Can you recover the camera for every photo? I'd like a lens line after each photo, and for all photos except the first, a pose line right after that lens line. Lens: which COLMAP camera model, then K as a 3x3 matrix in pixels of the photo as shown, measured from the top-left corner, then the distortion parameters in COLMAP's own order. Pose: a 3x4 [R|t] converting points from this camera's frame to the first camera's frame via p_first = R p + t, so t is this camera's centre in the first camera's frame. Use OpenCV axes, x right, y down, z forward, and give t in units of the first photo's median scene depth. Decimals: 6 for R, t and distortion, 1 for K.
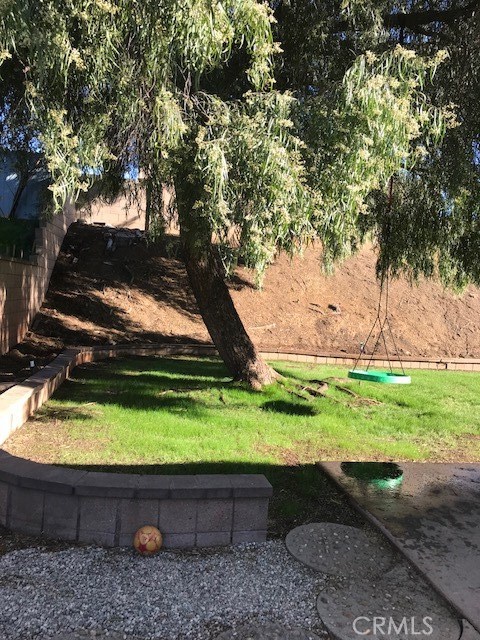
lens RADIAL K [[523.9, 0, 241.0], [0, 523.9, 302.2], [0, 0, 1]] dist [0.029774, -0.044025]
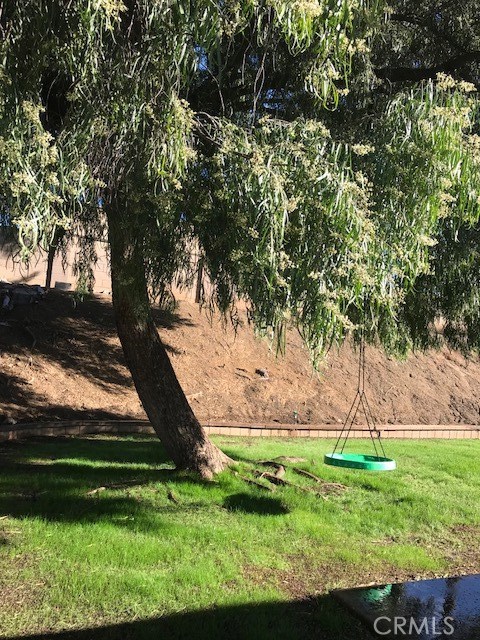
lens RADIAL K [[523.9, 0, 241.0], [0, 523.9, 302.2], [0, 0, 1]] dist [0.029774, -0.044025]
pose [[0.978034, 0.015607, 0.207859, -0.090875], [0.007710, 0.993802, -0.110894, -0.019429], [-0.208302, 0.110061, 0.971852, 0.137438]]
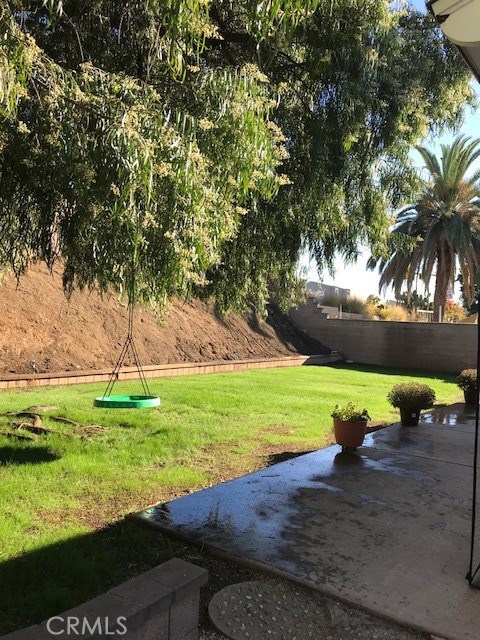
lens RADIAL K [[523.9, 0, 241.0], [0, 523.9, 302.2], [0, 0, 1]] dist [0.029774, -0.044025]
pose [[0.734018, -0.009325, 0.679066, -0.177554], [0.014536, 0.999892, -0.001982, -0.023651], [-0.678974, 0.011326, 0.734075, 0.144043]]
